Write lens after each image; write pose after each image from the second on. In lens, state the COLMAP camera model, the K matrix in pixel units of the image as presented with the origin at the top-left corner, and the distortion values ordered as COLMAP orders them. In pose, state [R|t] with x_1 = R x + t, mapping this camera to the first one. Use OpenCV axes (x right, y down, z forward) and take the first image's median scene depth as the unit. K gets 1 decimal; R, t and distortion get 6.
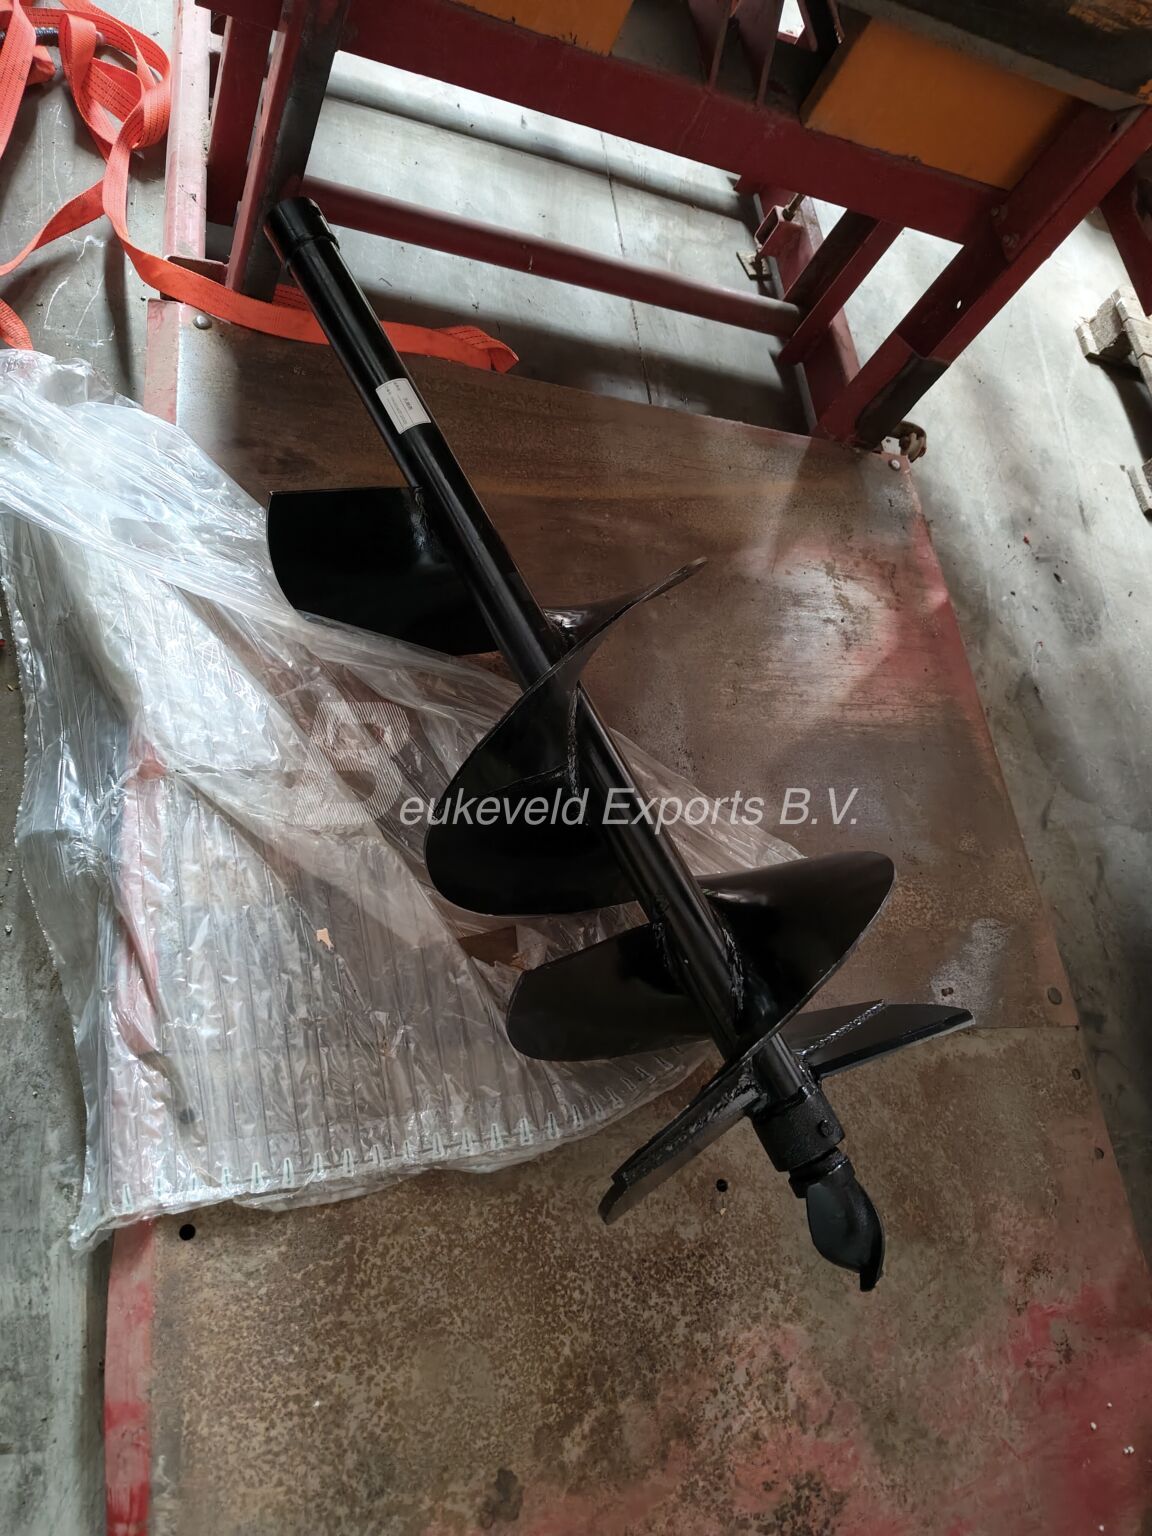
lens RADIAL K [[1182.1, 0, 570.3], [0, 1182.1, 766.7], [0, 0, 1]] dist [0.007341, -0.039351]
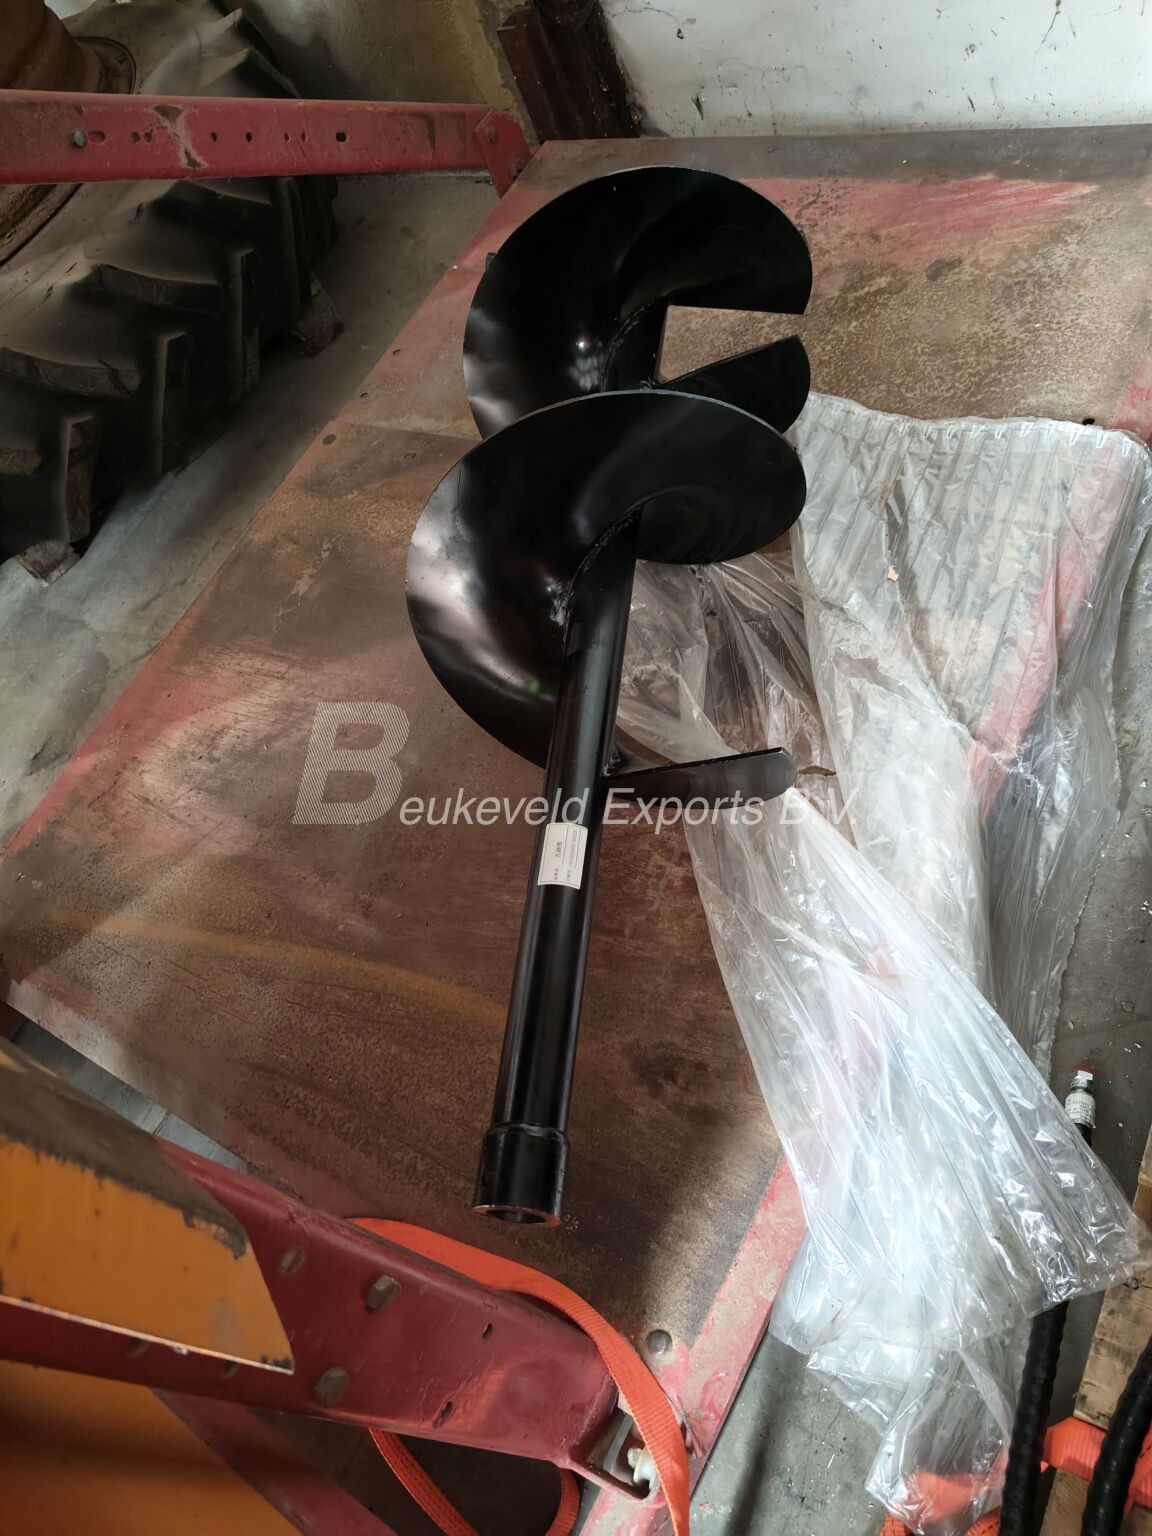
lens RADIAL K [[1182.1, 0, 574.9], [0, 1182.1, 757.9], [0, 0, 1]] dist [0.007341, -0.039351]
pose [[-0.813148, -0.537040, 0.224452, -0.293687], [0.528734, -0.520289, 0.670627, -0.808190], [-0.243373, 0.663994, 0.707023, 0.381487]]
